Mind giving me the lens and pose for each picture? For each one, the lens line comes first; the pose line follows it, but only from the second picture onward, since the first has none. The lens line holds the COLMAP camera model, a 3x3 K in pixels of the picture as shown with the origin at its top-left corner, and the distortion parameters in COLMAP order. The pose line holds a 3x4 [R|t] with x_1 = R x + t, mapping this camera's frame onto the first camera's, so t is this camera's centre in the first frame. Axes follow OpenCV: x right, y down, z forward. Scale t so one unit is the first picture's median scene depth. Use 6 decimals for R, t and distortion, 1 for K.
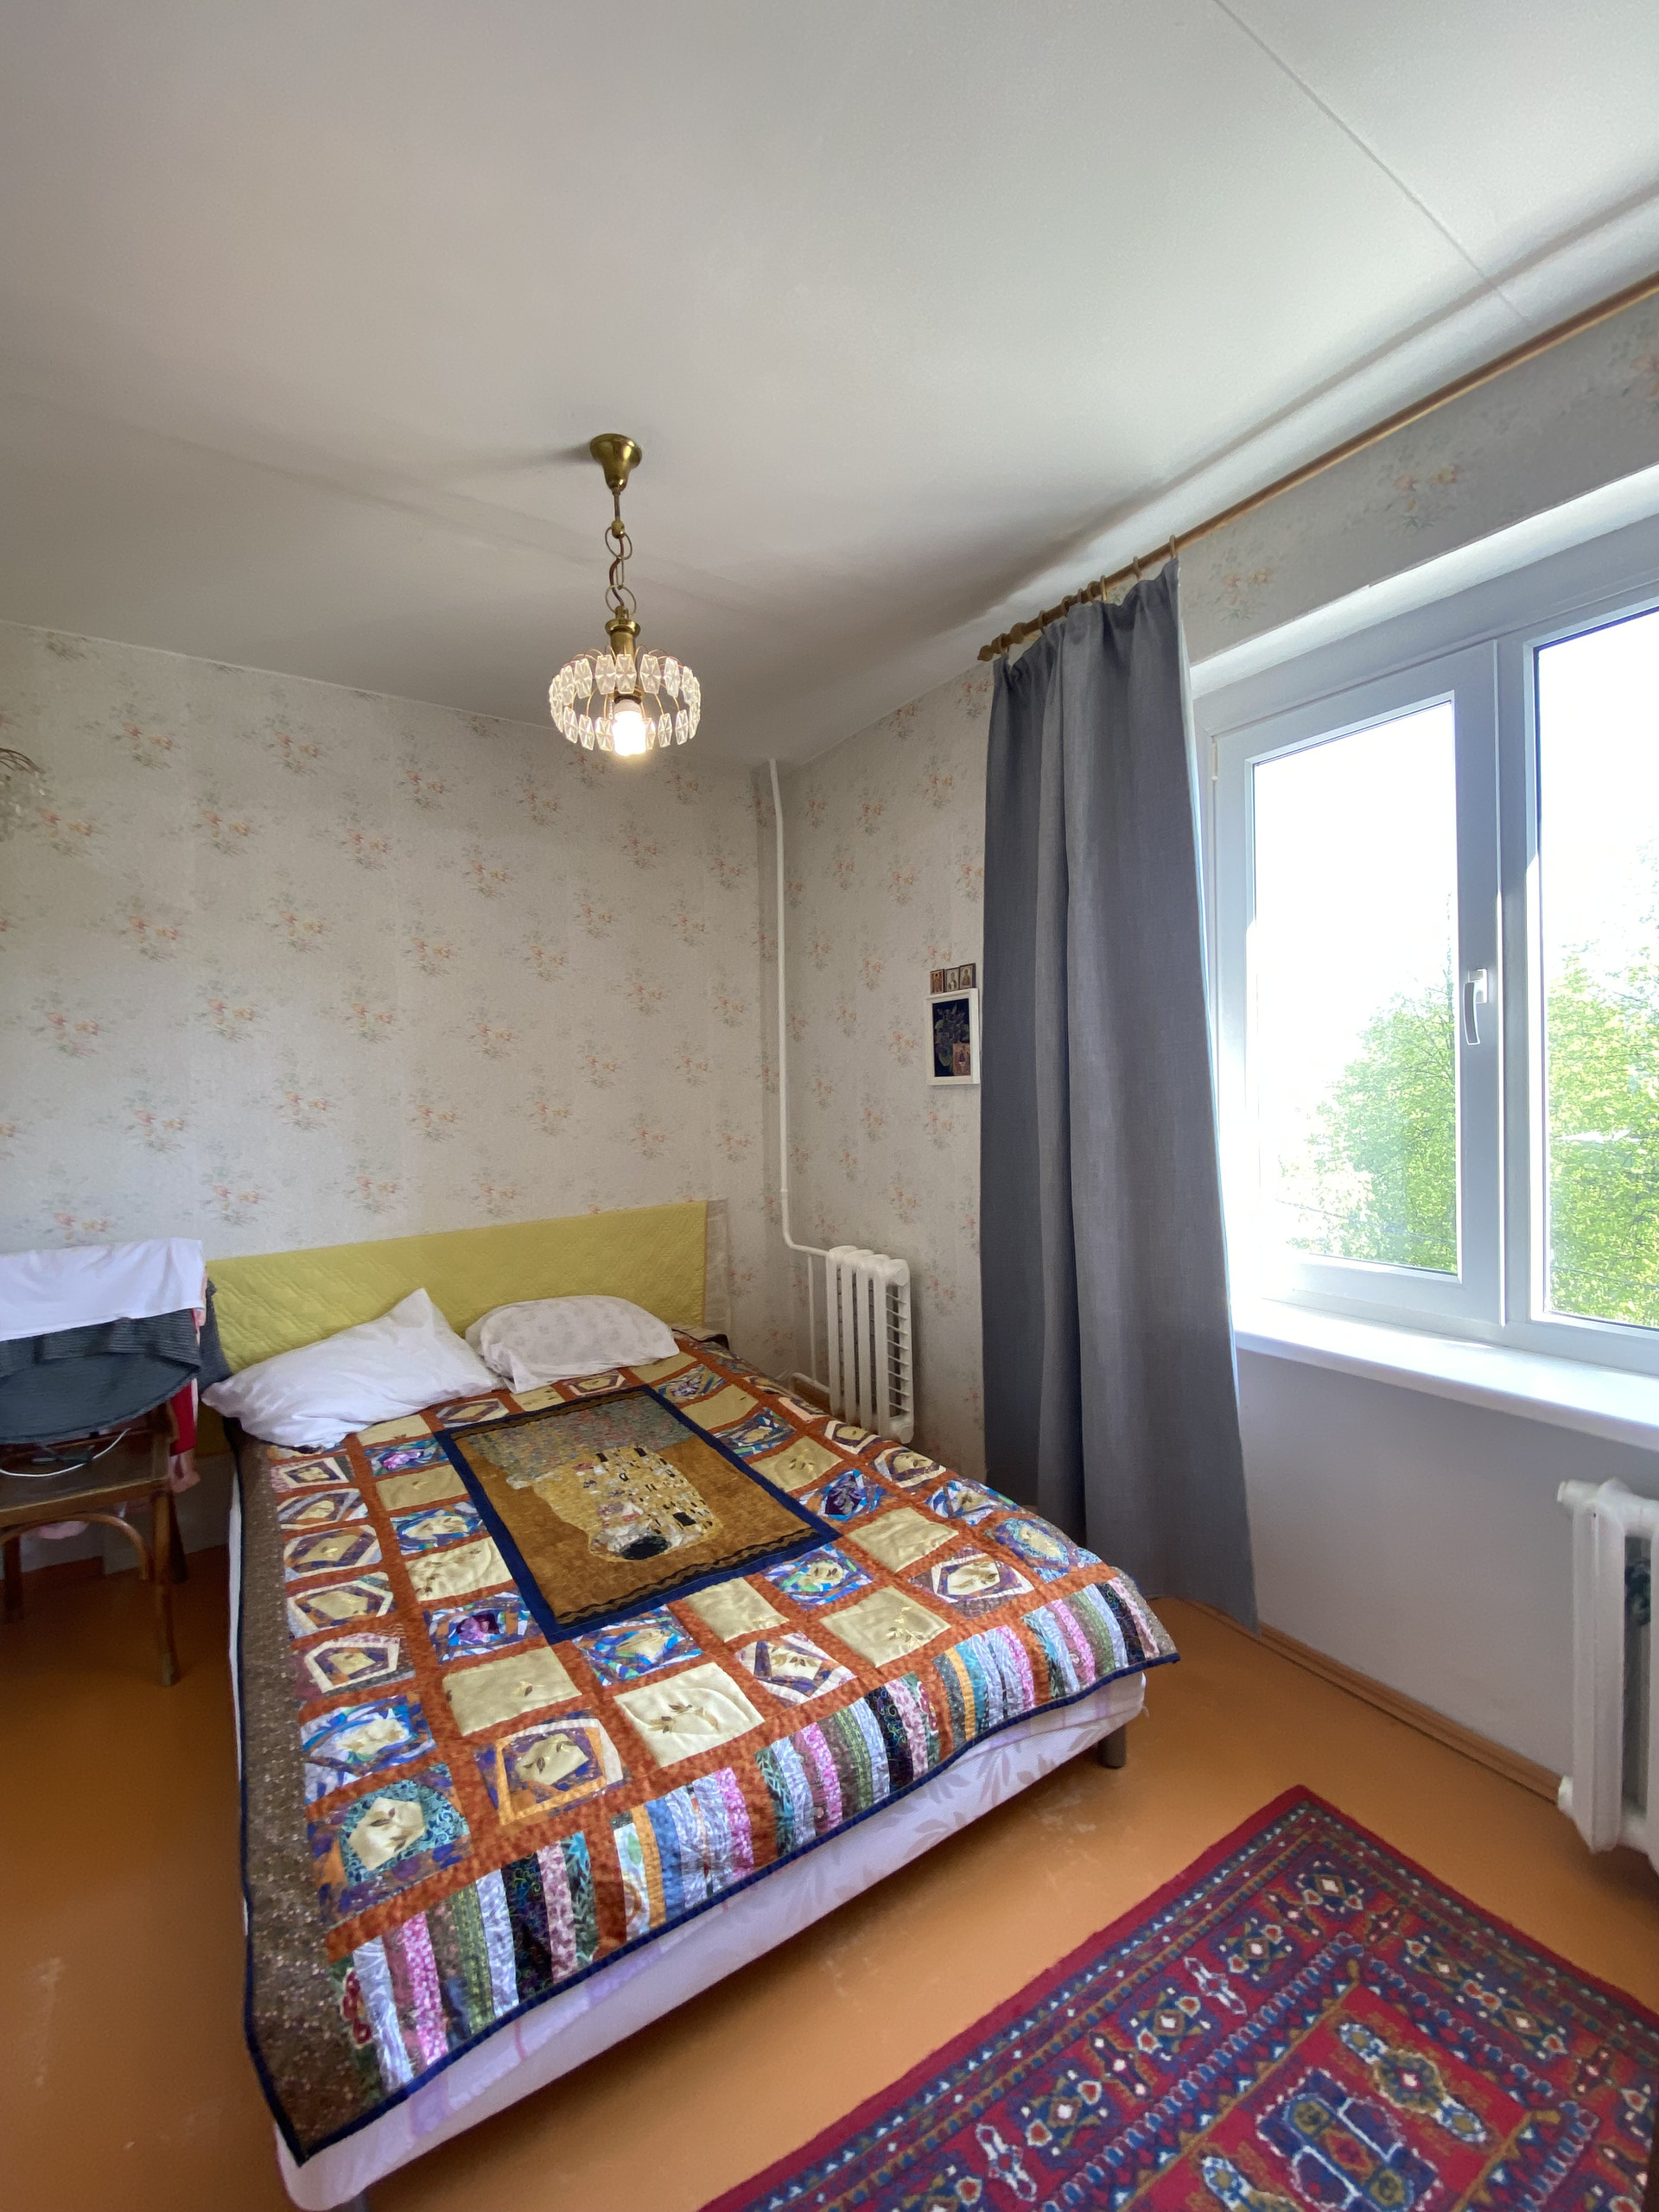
lens RADIAL K [[896.4, 0, 829.6], [0, 896.4, 1102.0], [0, 0, 1]] dist [0.015232, -0.018216]
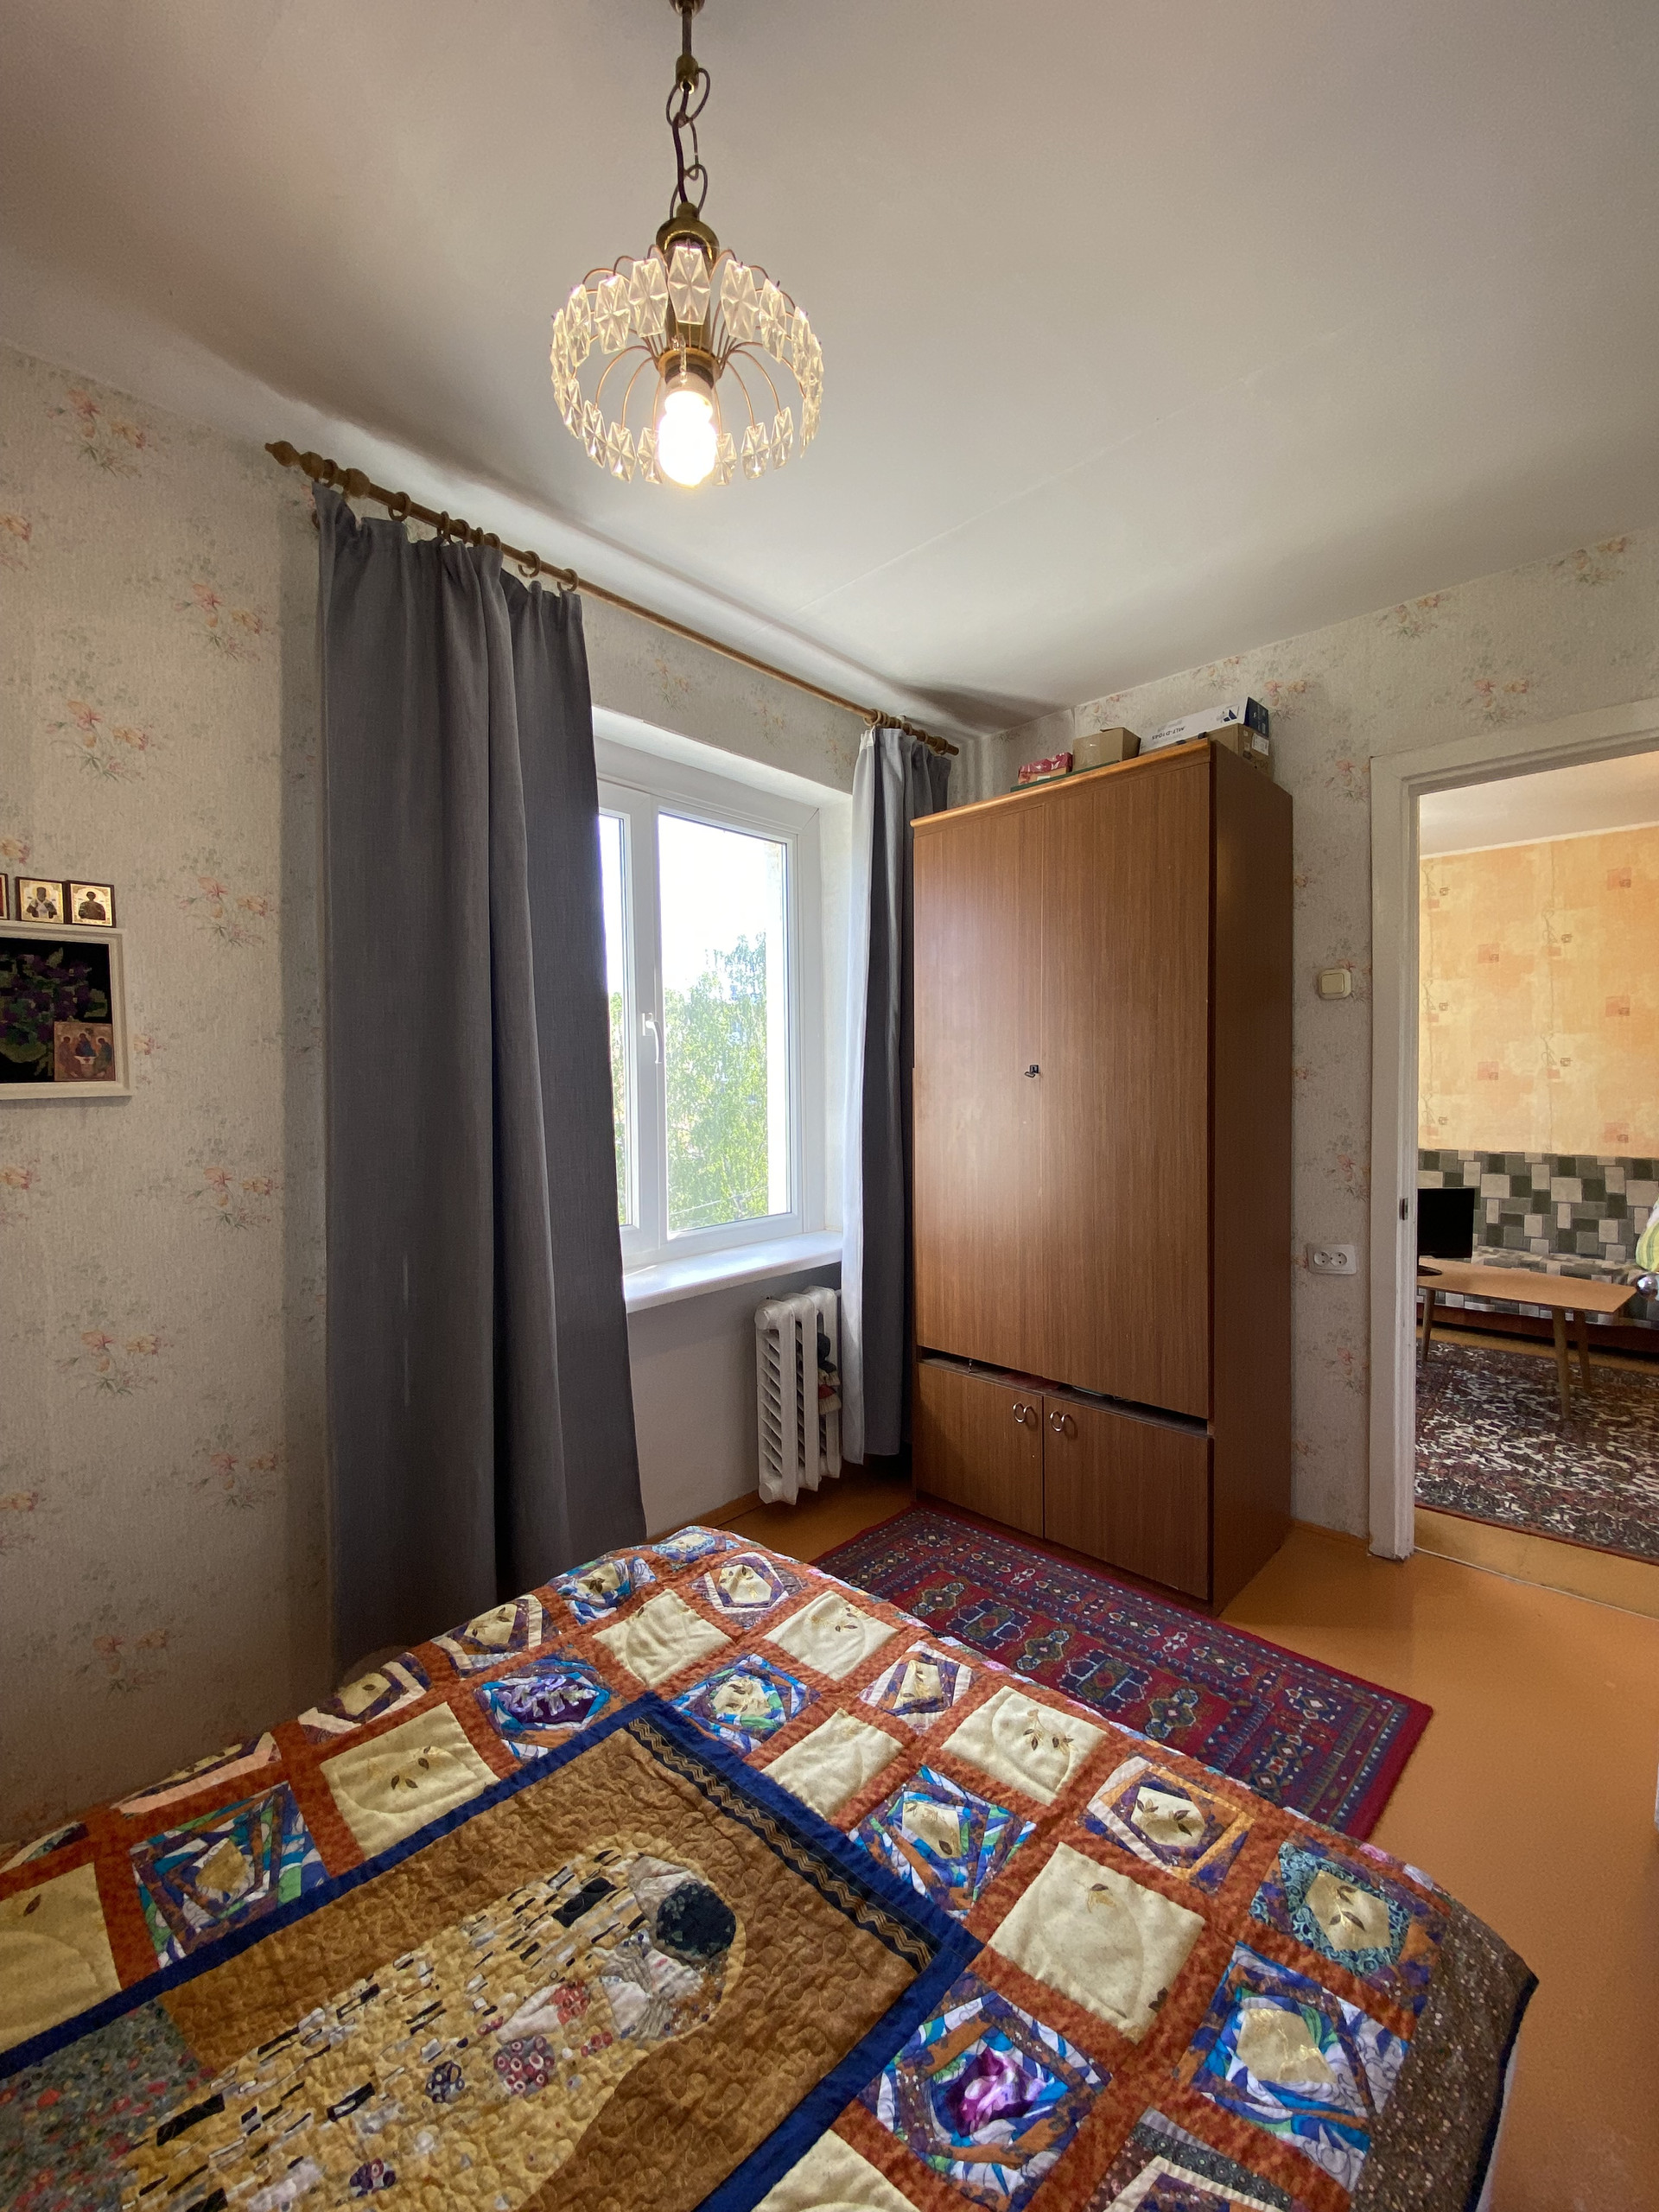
lens RADIAL K [[896.4, 0, 829.6], [0, 896.4, 1102.0], [0, 0, 1]] dist [0.015232, -0.018216]
pose [[-0.225153, -0.006788, 0.974300, -0.823362], [0.048818, 0.998641, 0.018239, -0.010679], [-0.973100, 0.051670, -0.224516, 1.112455]]
